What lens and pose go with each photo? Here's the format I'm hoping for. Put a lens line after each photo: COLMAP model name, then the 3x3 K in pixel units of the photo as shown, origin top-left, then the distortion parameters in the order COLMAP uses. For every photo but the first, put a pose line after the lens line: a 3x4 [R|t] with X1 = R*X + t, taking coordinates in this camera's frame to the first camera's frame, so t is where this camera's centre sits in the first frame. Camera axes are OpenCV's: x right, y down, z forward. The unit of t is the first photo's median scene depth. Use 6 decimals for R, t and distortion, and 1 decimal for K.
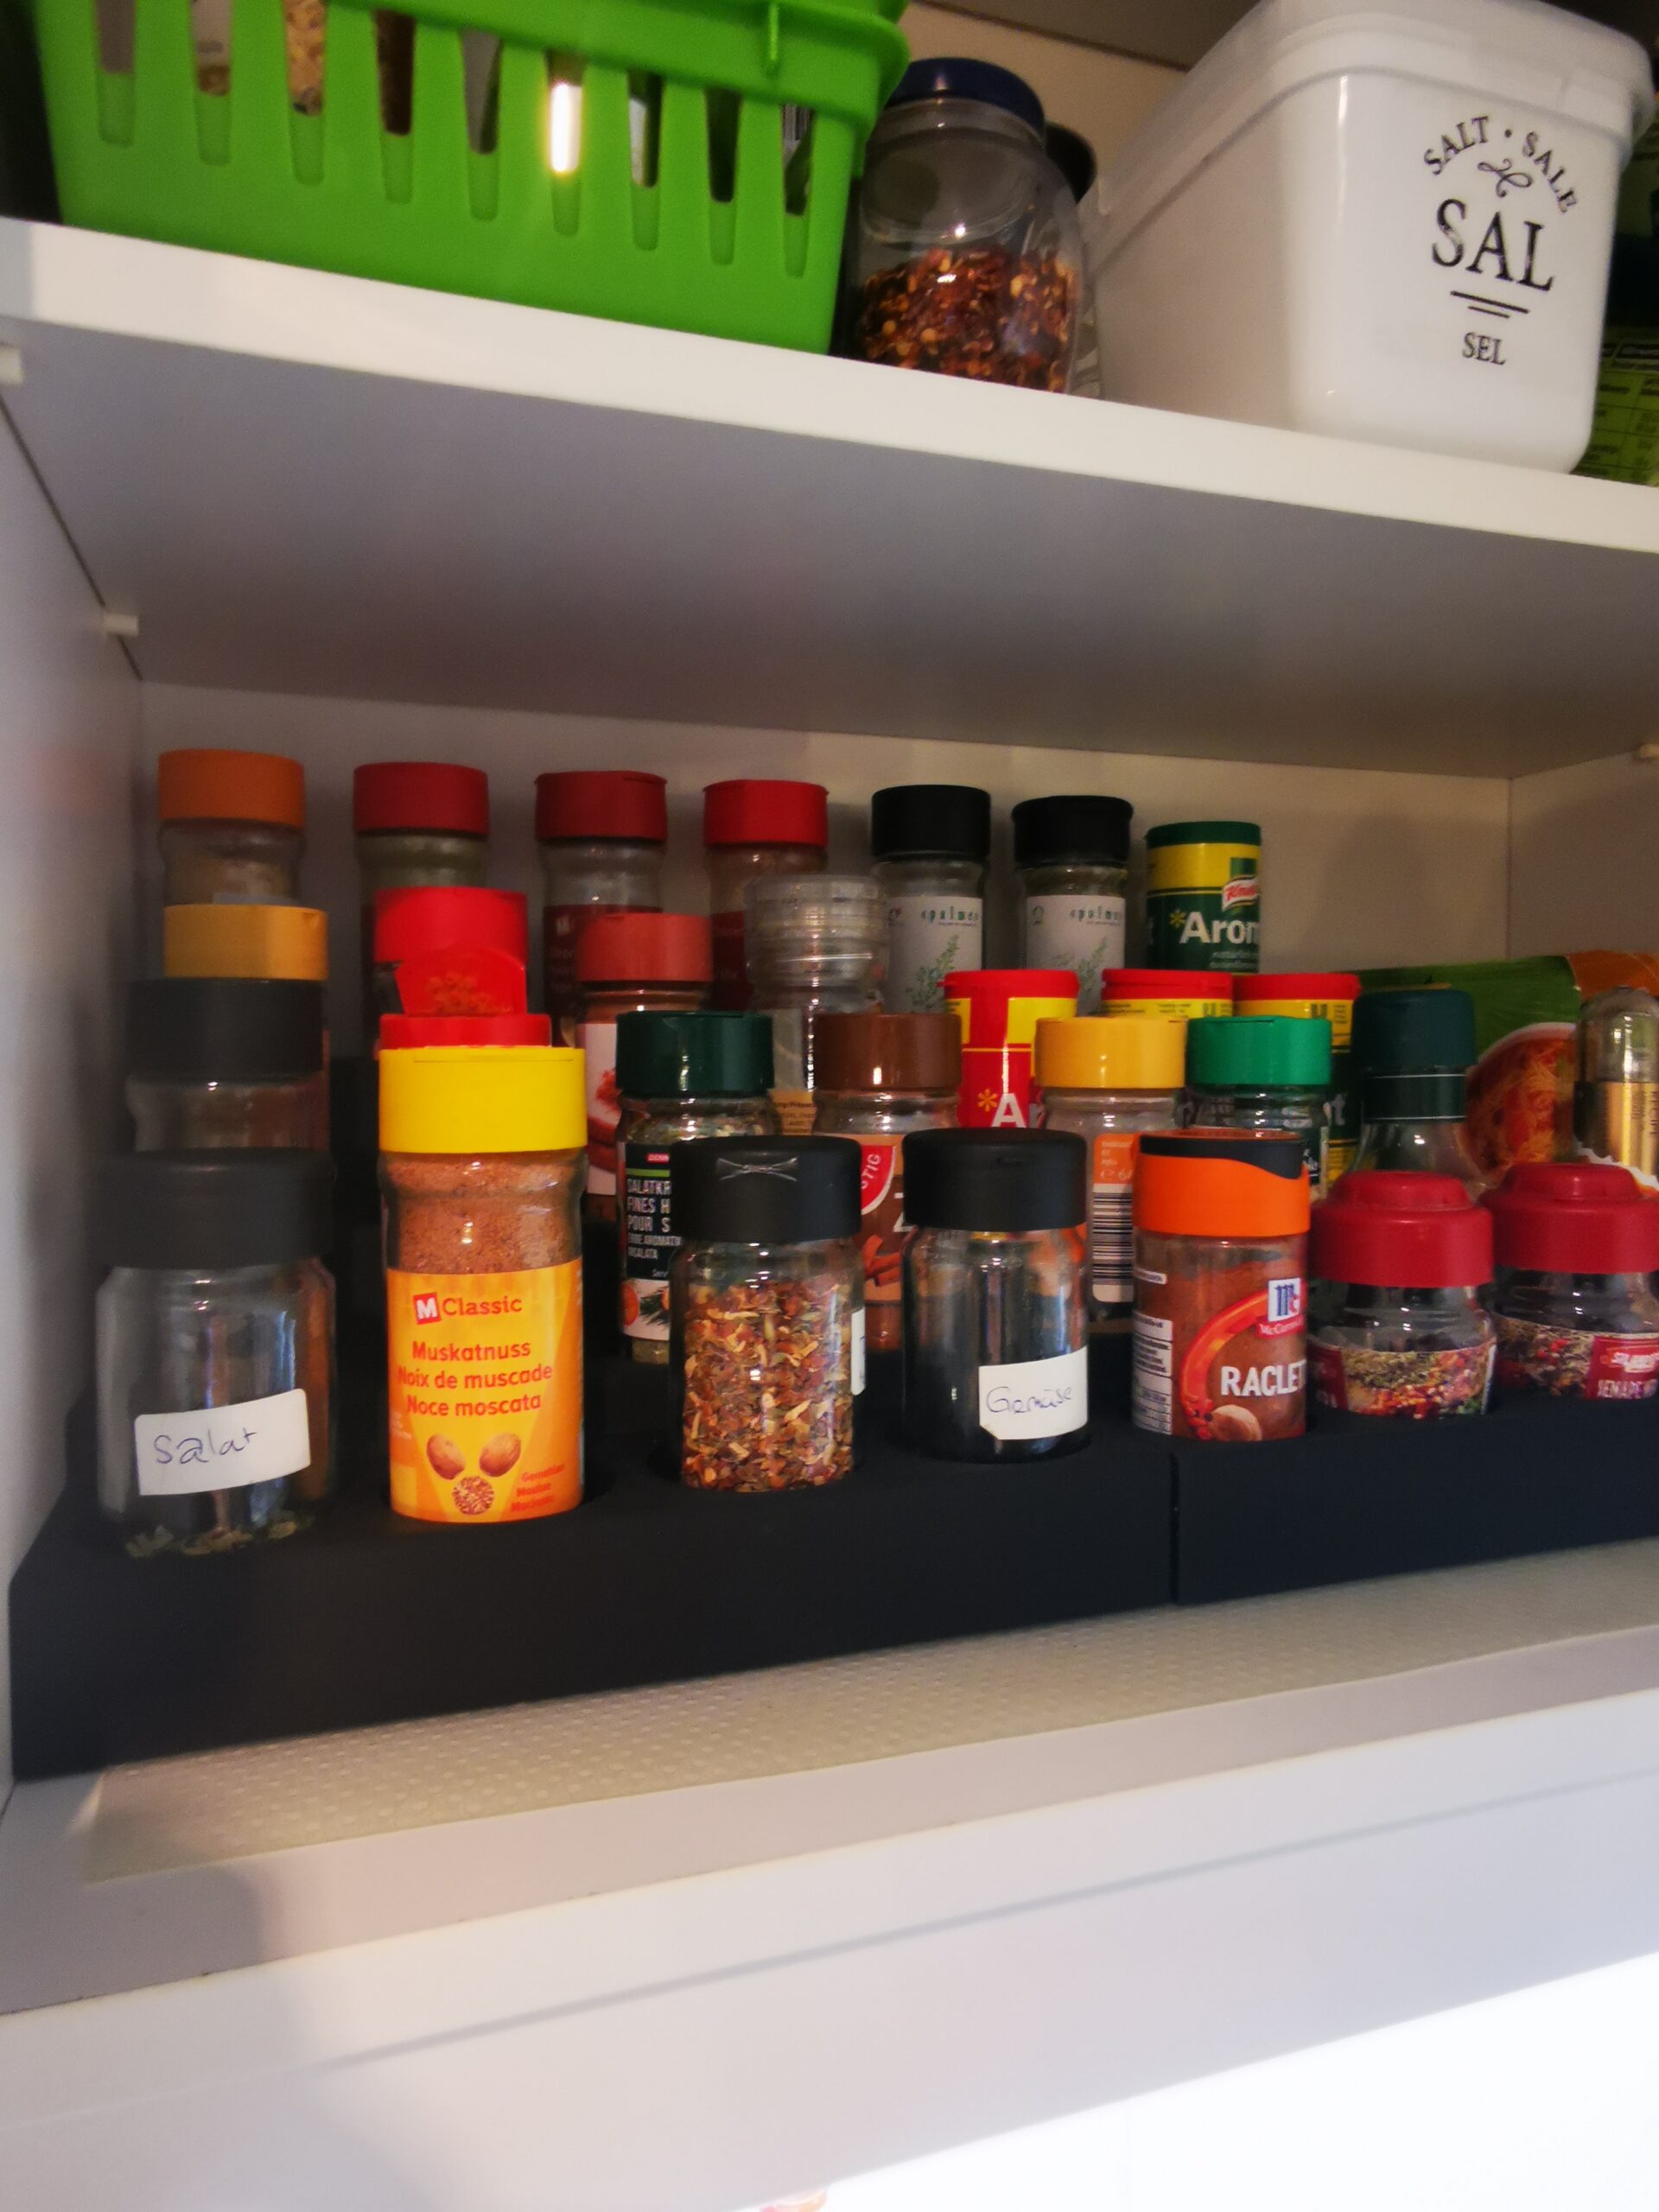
lens RADIAL K [[1471.6, 0, 829.5], [0, 1471.6, 1106.0], [0, 0, 1]] dist [0.002514, -0.006199]
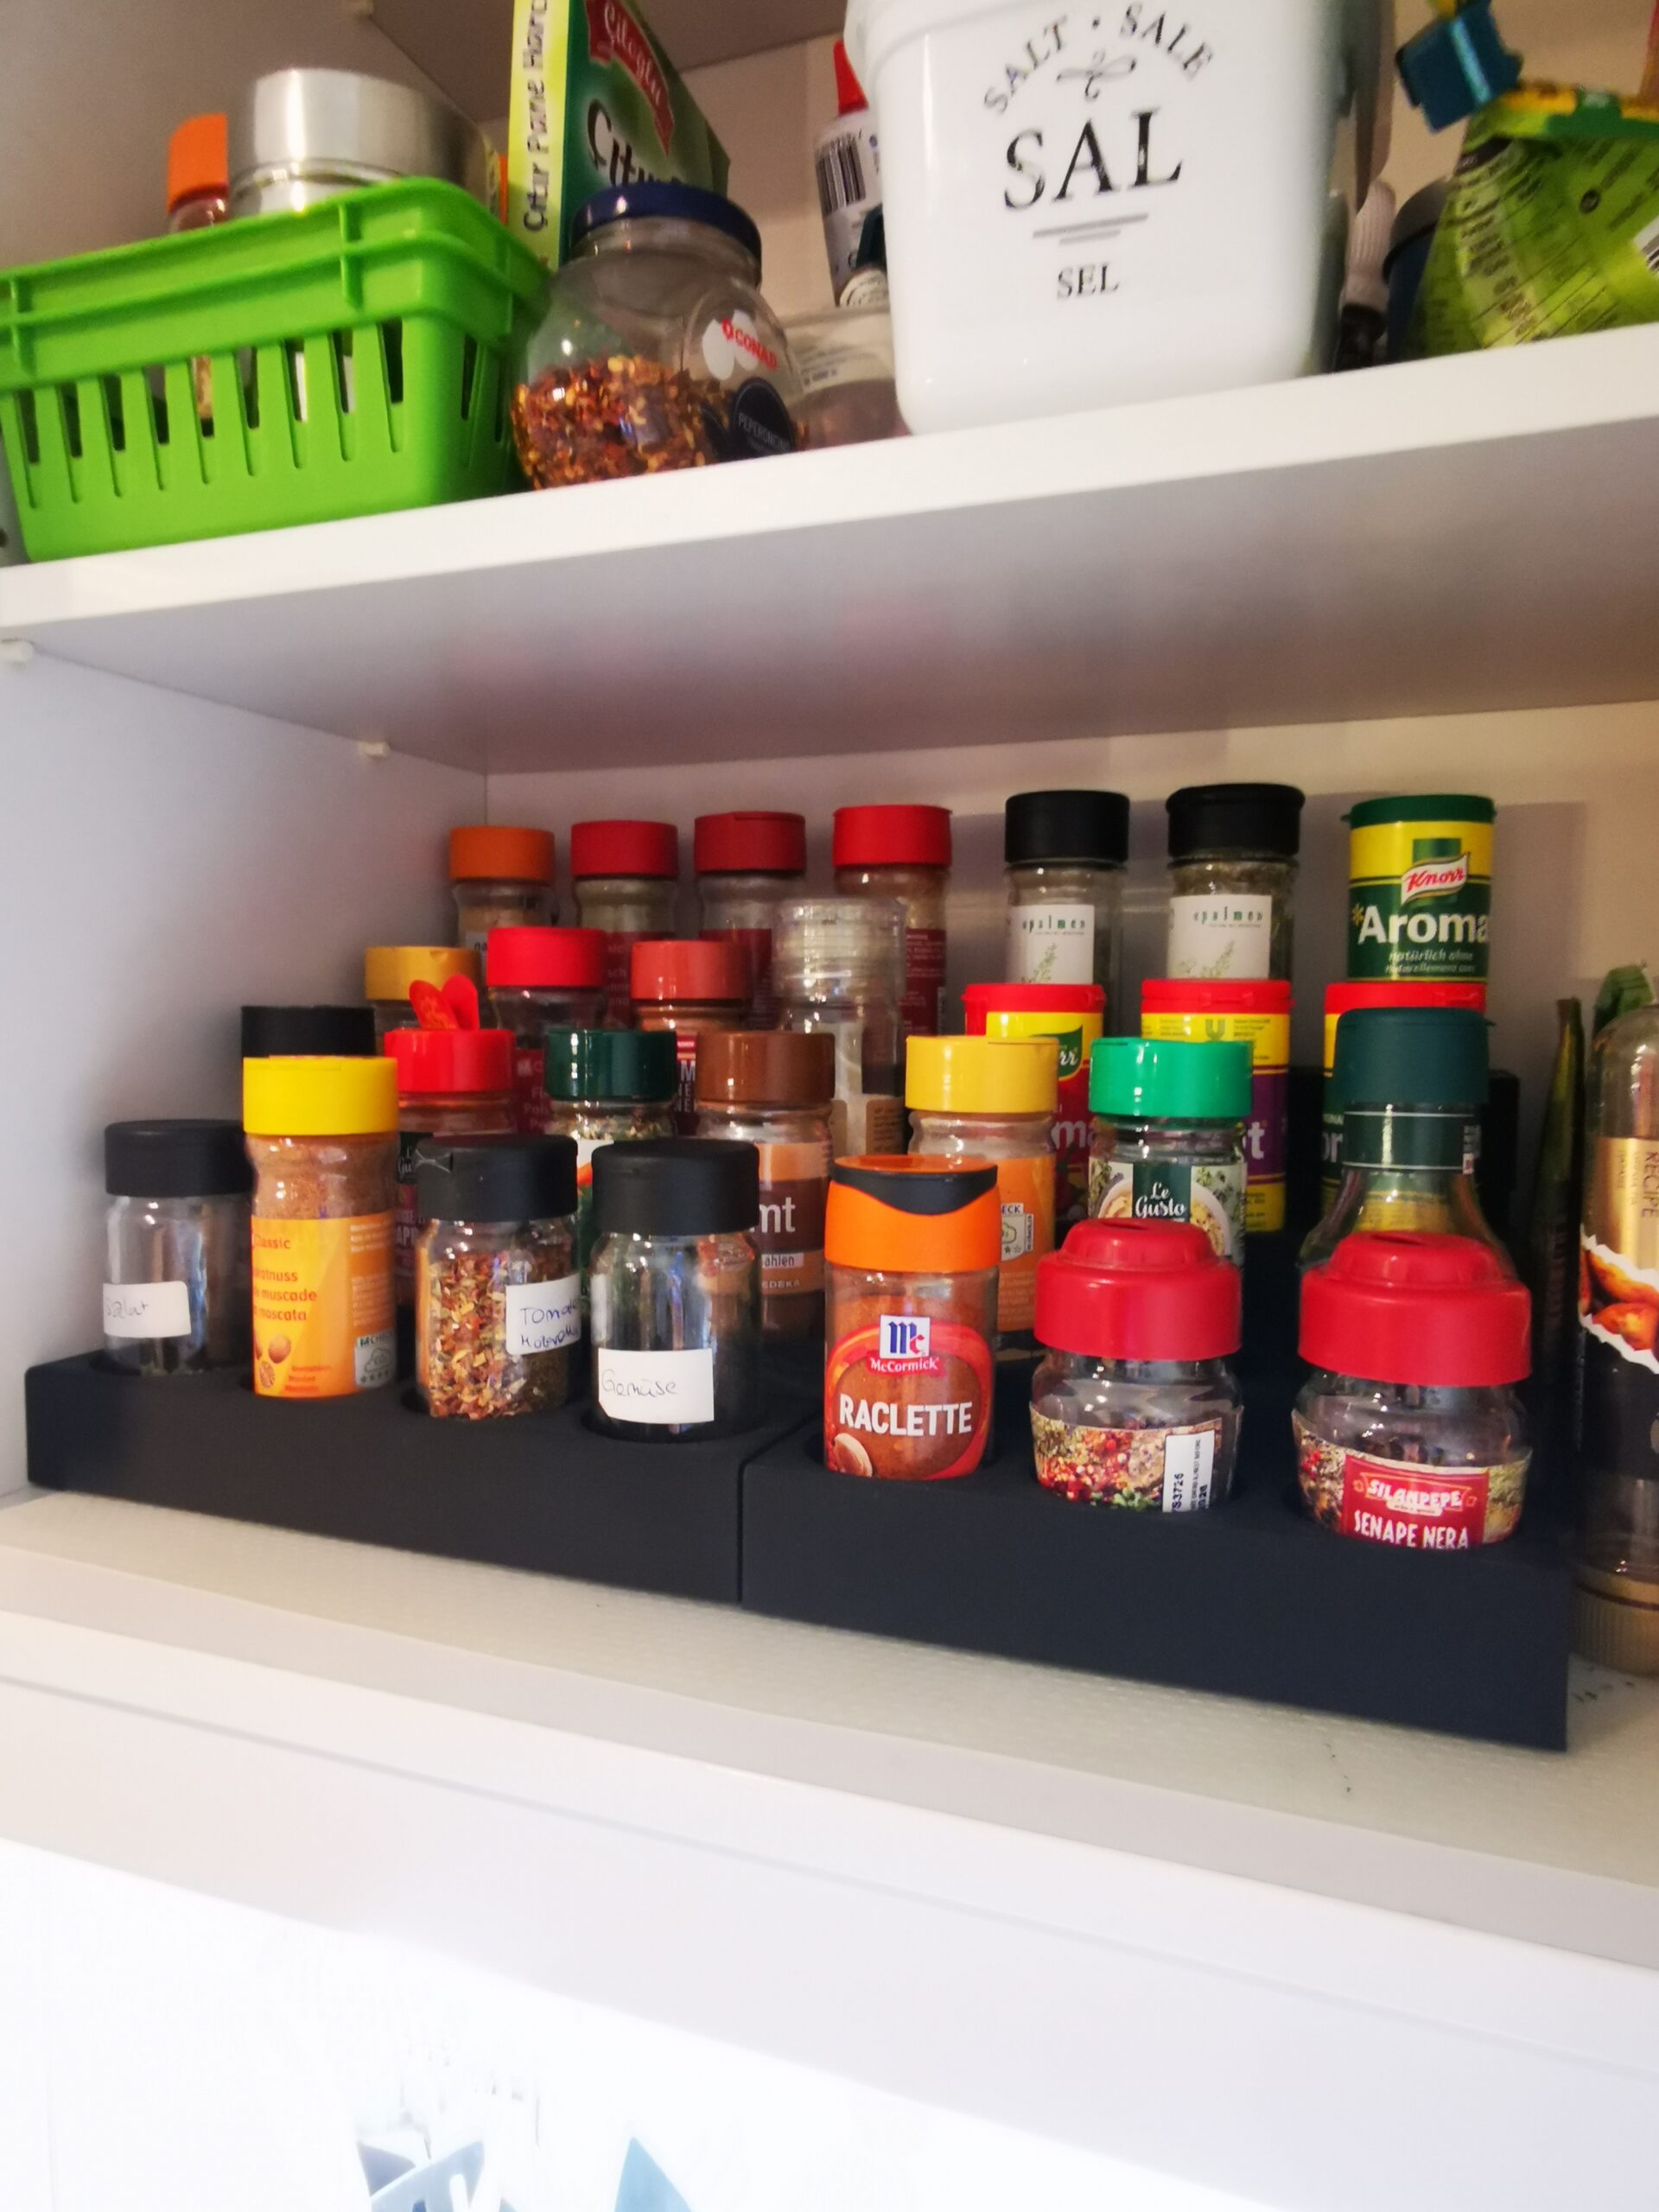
lens RADIAL K [[1471.6, 0, 829.5], [0, 1471.6, 1106.0], [0, 0, 1]] dist [0.002514, -0.006199]
pose [[0.751672, 0.050234, -0.657622, 0.899334], [-0.038694, 0.998737, 0.032063, -0.049593], [0.658401, 0.001344, 0.752666, 0.240955]]
